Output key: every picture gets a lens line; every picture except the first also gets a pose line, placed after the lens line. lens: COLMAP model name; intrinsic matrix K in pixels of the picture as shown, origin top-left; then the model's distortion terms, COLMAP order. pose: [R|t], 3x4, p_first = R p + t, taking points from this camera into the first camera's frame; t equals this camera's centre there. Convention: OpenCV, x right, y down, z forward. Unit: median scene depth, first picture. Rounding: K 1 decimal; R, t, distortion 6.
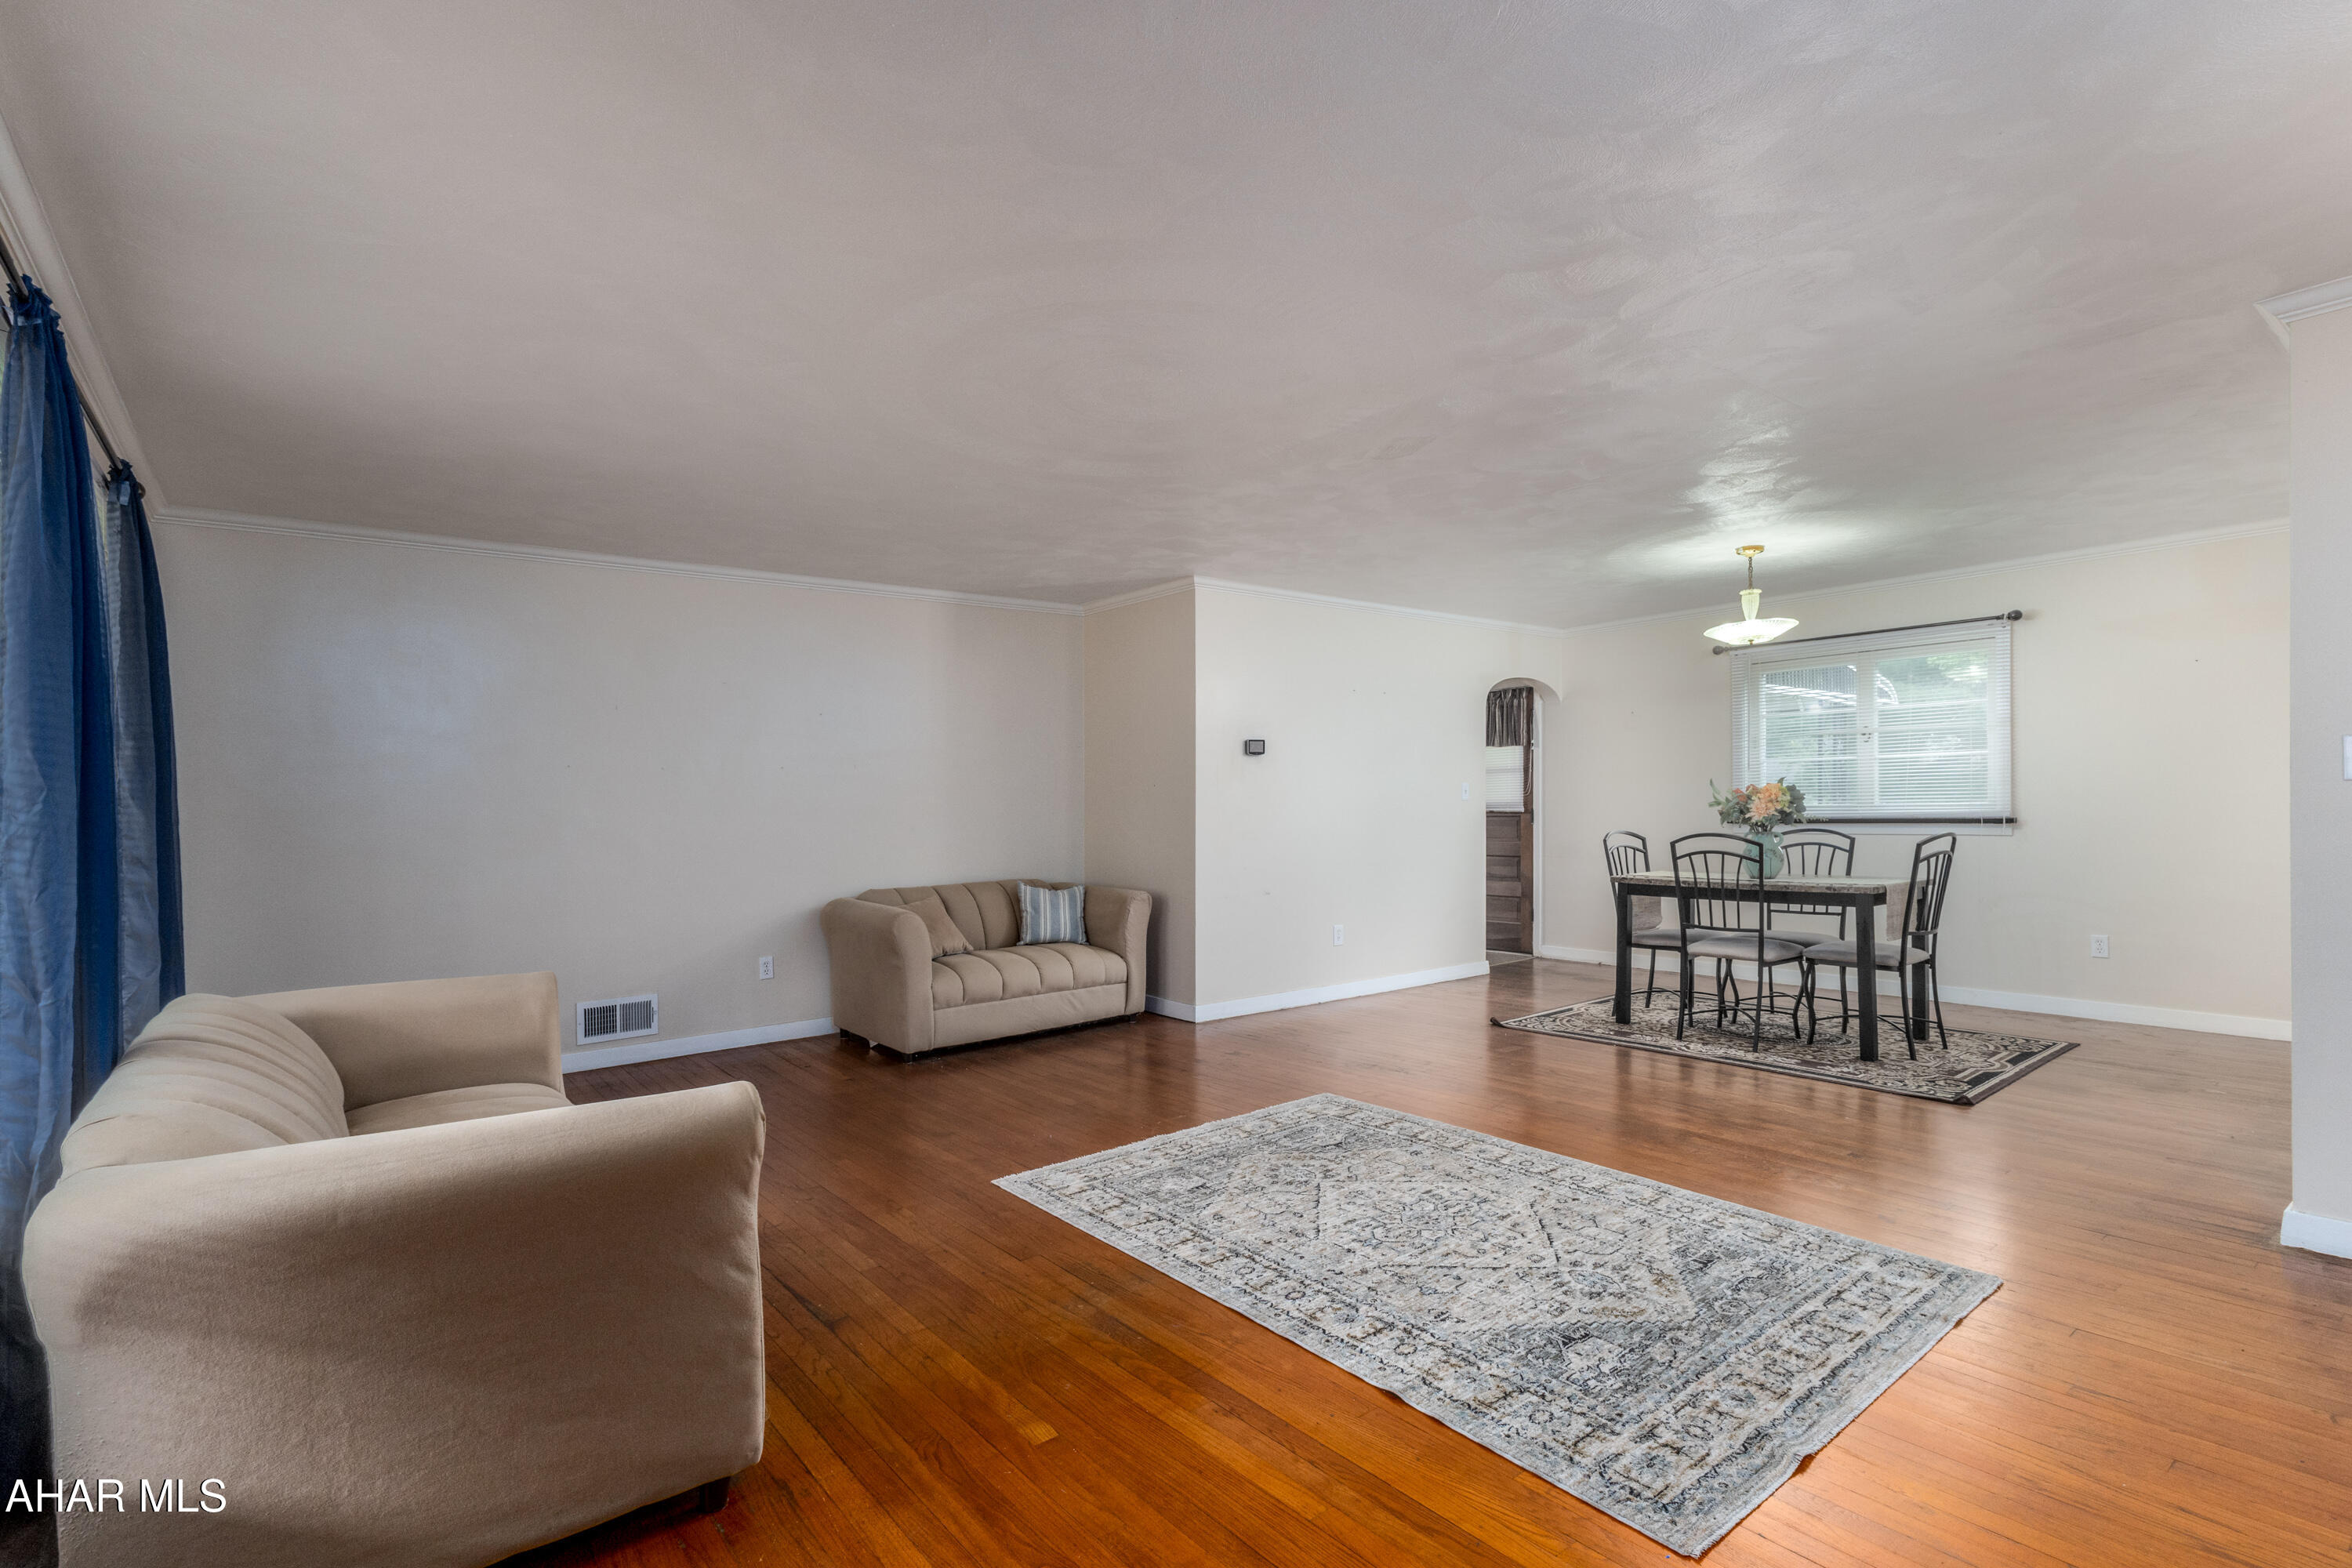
lens RADIAL K [[1102.8, 0, 1164.9], [0, 1102.8, 793.3], [0, 0, 1]] dist [0.002159, 0.001228]
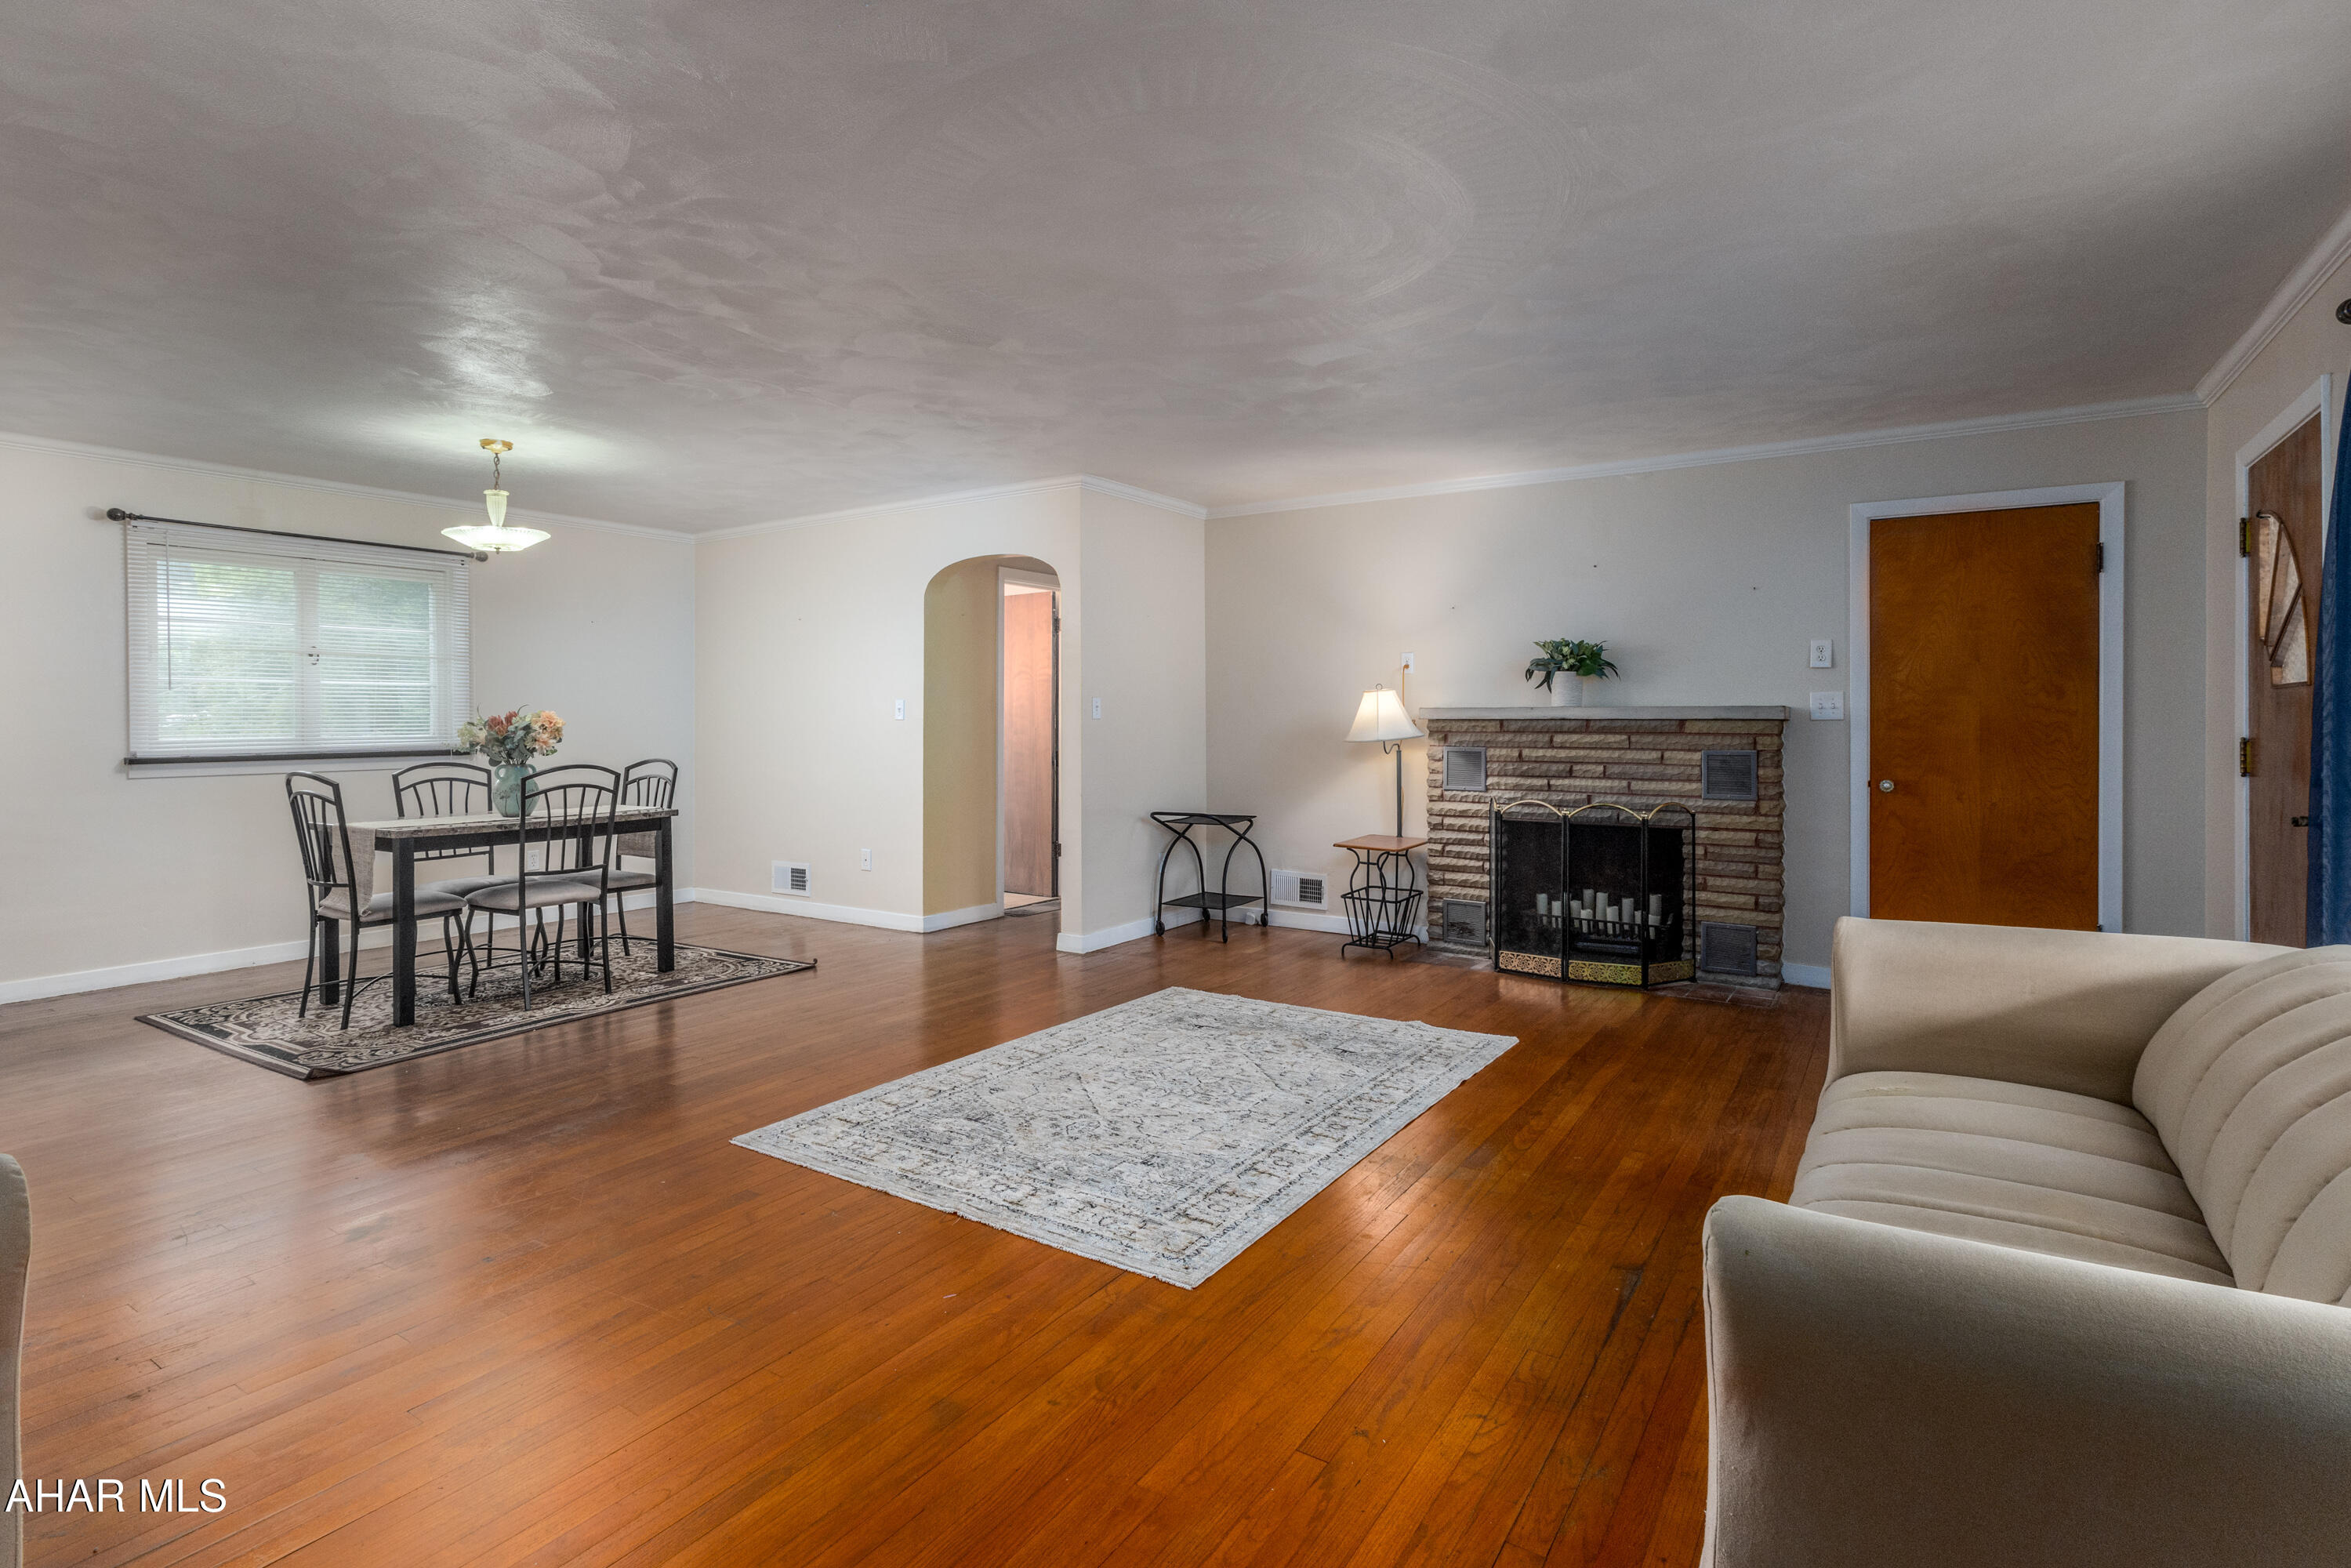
lens RADIAL K [[1173.6, 0, 1155.3], [0, 1173.6, 725.8], [0, 0, 1]] dist [0.003105, 0.000209]
pose [[-0.316853, 0.013598, 0.948377, -0.834469], [-0.002351, 0.999883, -0.015122, 0.026373], [-0.948472, -0.007021, -0.316784, 1.265311]]
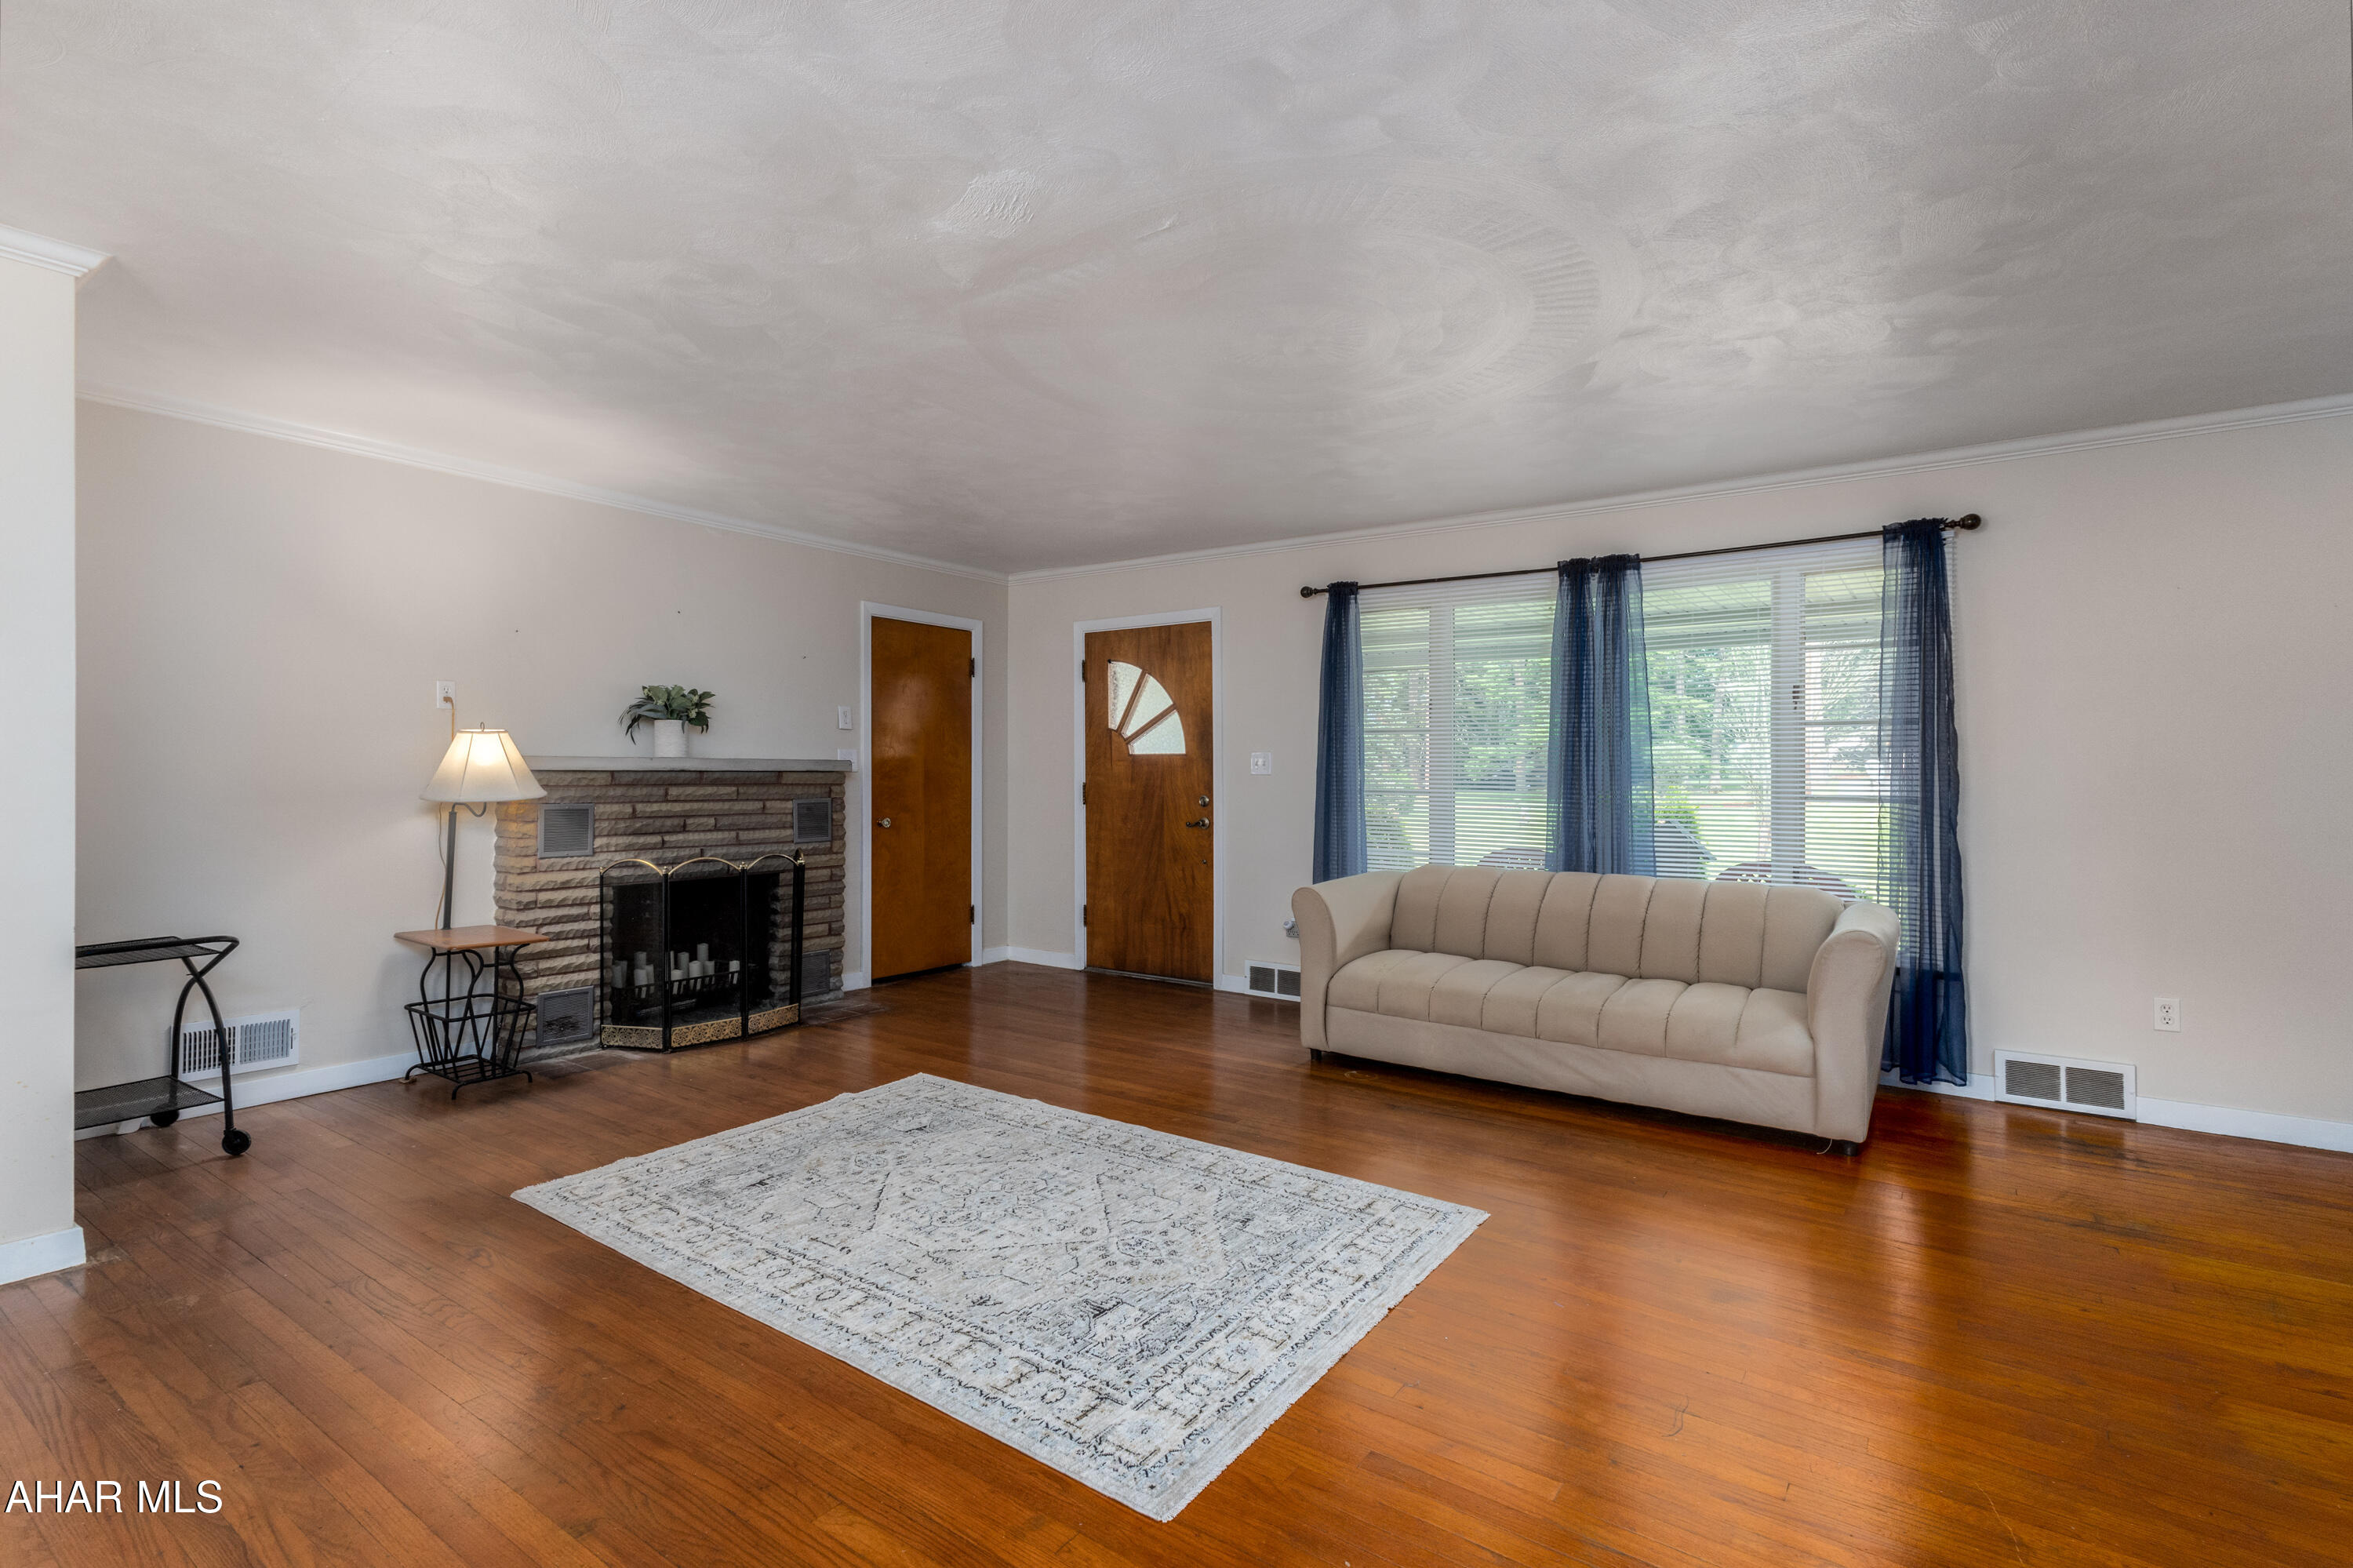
lens RADIAL K [[1103.3, 0, 1165.8], [0, 1103.3, 767.7], [0, 0, 1]] dist [0.002159, 0.001228]
pose [[-0.958810, 0.016351, -0.283577, 0.322781], [0.019267, 0.999786, -0.007495, 0.010299], [0.283394, -0.012650, -0.958920, 1.776821]]
